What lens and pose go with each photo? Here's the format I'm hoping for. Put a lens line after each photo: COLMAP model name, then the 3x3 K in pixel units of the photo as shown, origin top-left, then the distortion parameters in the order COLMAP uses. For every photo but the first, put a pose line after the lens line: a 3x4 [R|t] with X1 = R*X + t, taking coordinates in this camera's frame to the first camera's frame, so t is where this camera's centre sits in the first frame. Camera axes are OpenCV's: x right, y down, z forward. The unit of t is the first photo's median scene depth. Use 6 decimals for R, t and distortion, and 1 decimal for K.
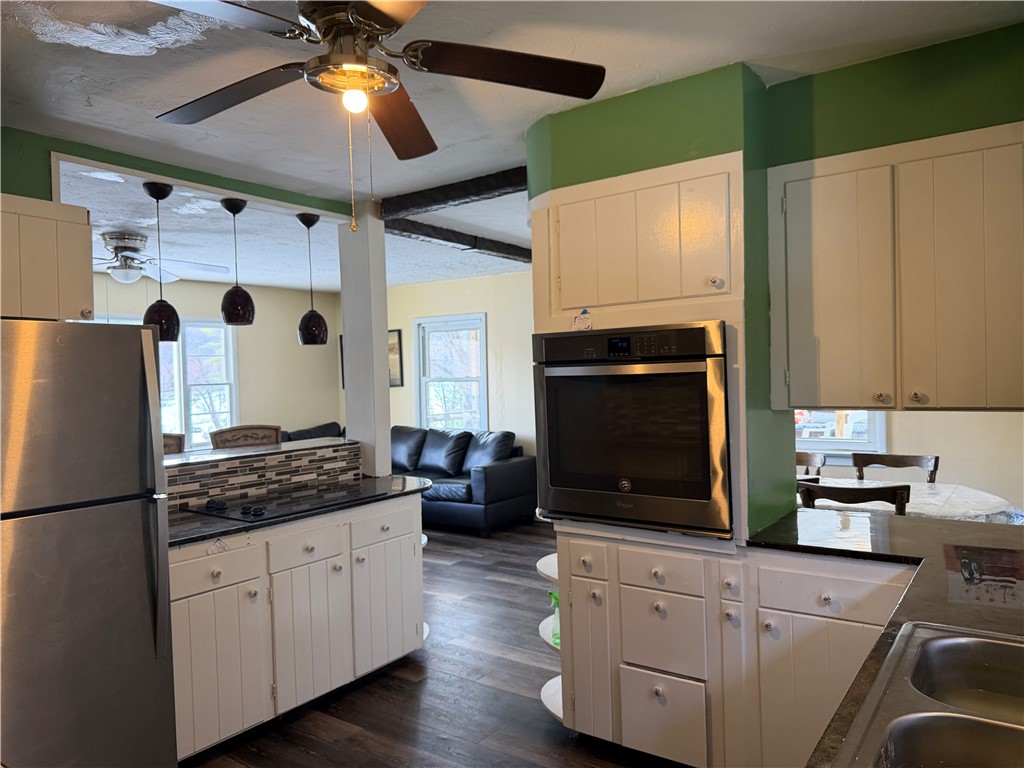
lens RADIAL K [[733.8, 0, 515.5], [0, 733.8, 385.8], [0, 0, 1]] dist [0.147040, -0.163039]
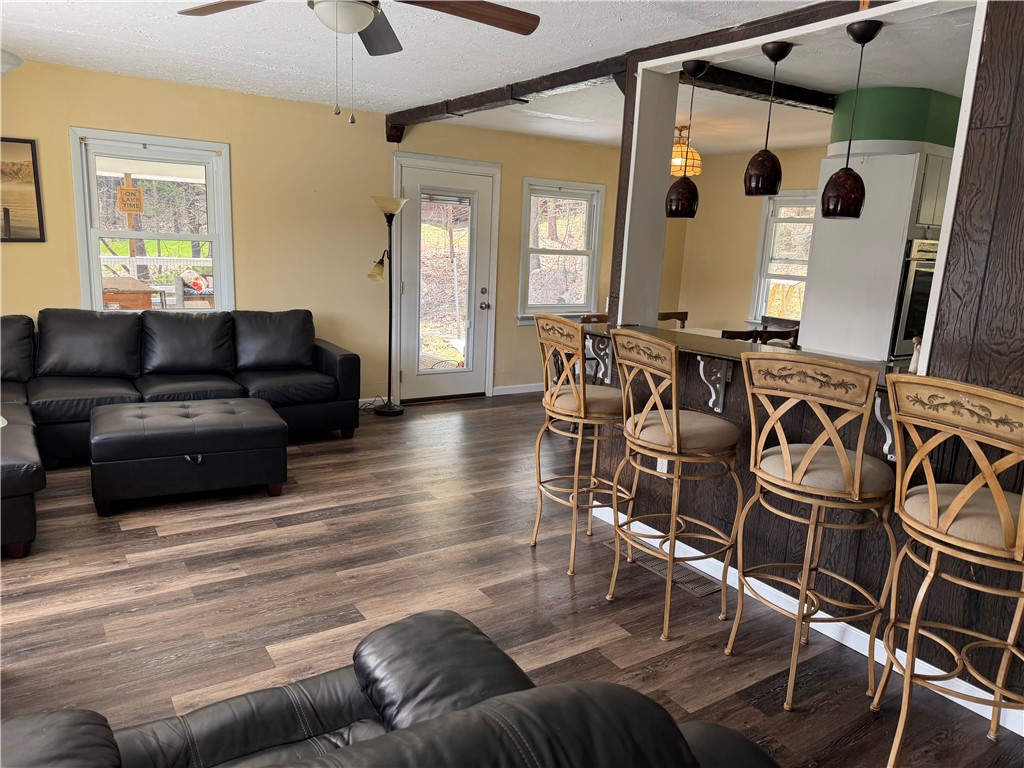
lens RADIAL K [[733.8, 0, 515.5], [0, 733.8, 385.8], [0, 0, 1]] dist [0.147040, -0.163039]
pose [[0.363573, -0.145922, 0.920066, -0.608775], [-0.029654, 0.985342, 0.167993, 0.001471], [-0.931093, -0.088362, 0.353917, 0.440494]]
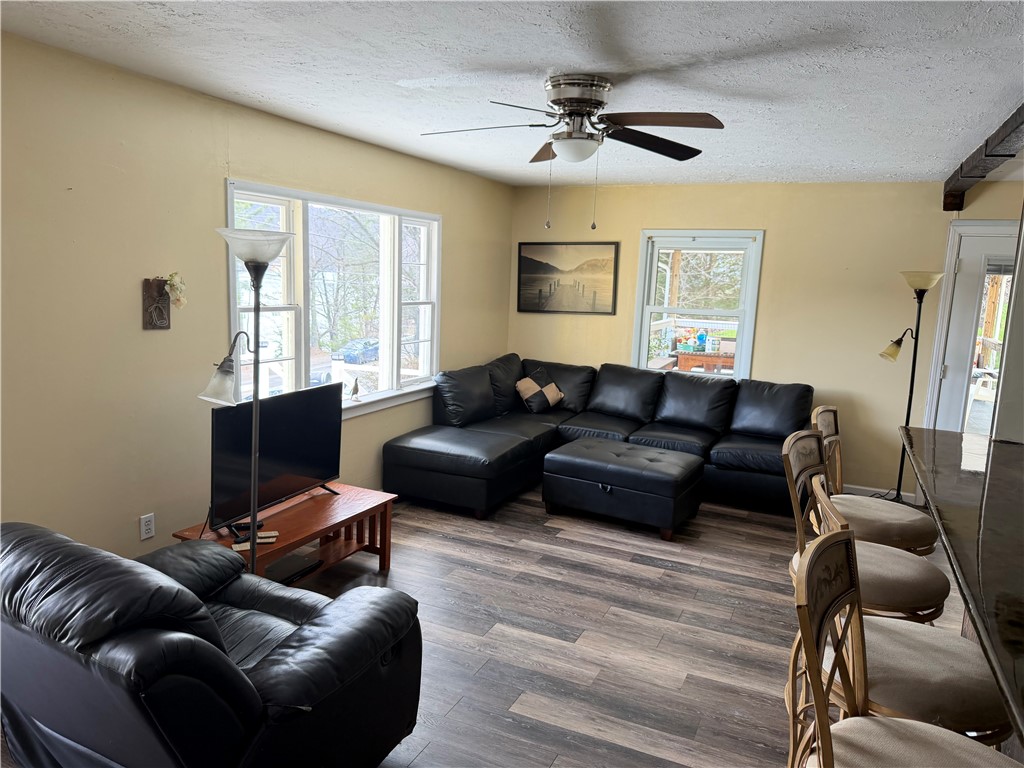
lens RADIAL K [[733.8, 0, 515.5], [0, 733.8, 385.8], [0, 0, 1]] dist [0.147040, -0.163039]
pose [[0.977573, 0.034348, 0.207778, -0.436661], [-0.061337, 0.990274, 0.124877, -0.016803], [-0.201468, -0.134821, 0.970172, 0.241901]]
